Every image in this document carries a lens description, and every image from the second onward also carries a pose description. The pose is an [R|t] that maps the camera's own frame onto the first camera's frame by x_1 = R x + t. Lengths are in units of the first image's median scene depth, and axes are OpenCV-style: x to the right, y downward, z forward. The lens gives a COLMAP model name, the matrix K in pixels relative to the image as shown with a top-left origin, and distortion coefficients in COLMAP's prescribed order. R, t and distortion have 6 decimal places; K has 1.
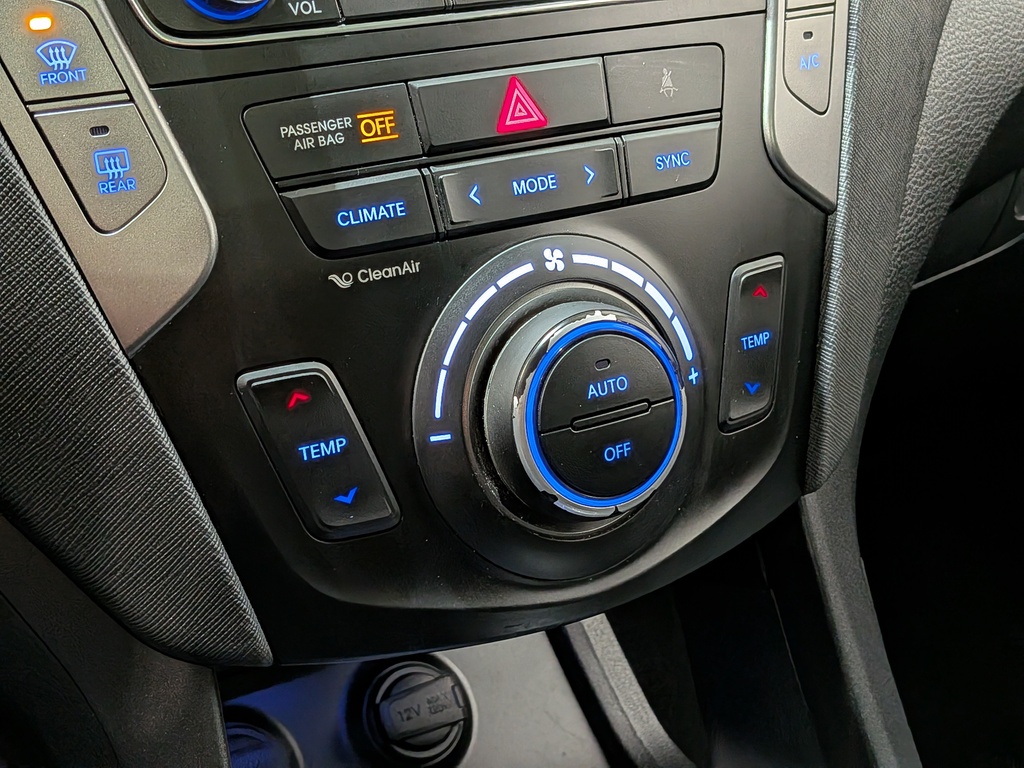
lens RADIAL K [[1500.8, 0, 498.3], [0, 1500.8, 414.3], [0, 0, 1]] dist [0.069495, 0.000000]
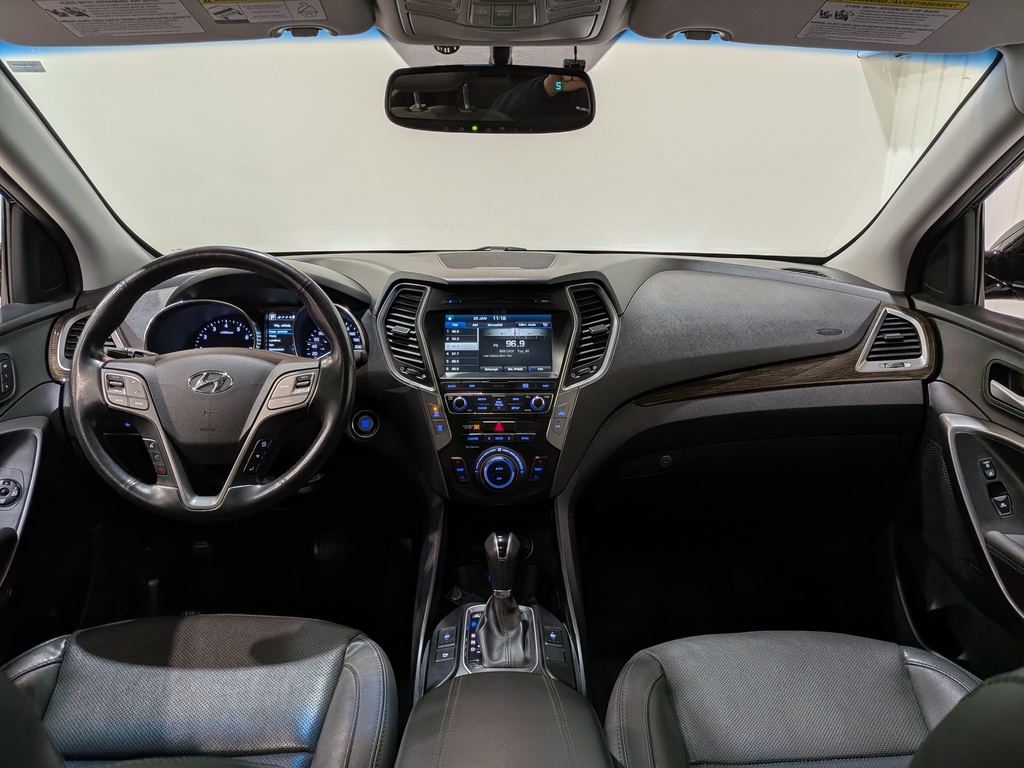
lens RADIAL K [[748.6, 0, 515.9], [0, 748.6, 389.2], [0, 0, 1]] dist [0.073664, -0.131883]
pose [[0.871774, 0.119147, -0.475199, 1.703037], [-0.211401, 0.966510, -0.145491, 0.110487], [0.441950, 0.227293, 0.867766, -1.992741]]
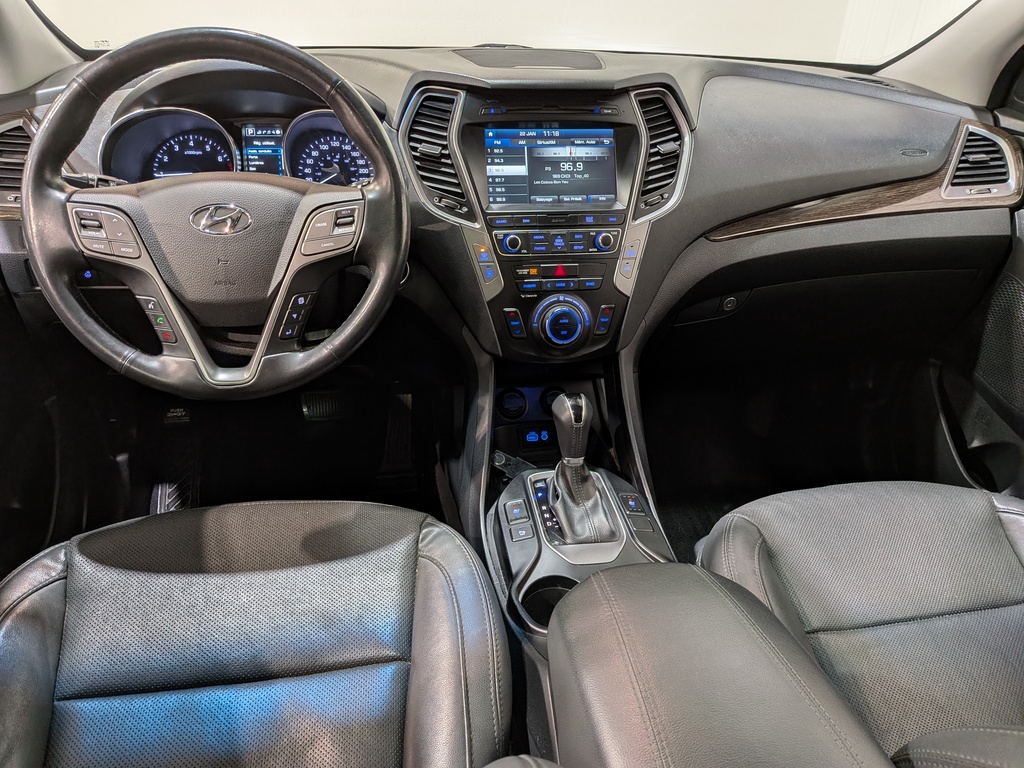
lens RADIAL K [[748.6, 0, 513.2], [0, 748.6, 388.8], [0, 0, 1]] dist [0.073664, -0.131883]
pose [[0.927100, 0.186301, -0.325235, 0.875120], [-0.180523, 0.982392, 0.048142, 0.134526], [0.328477, 0.014080, 0.944407, -1.783718]]
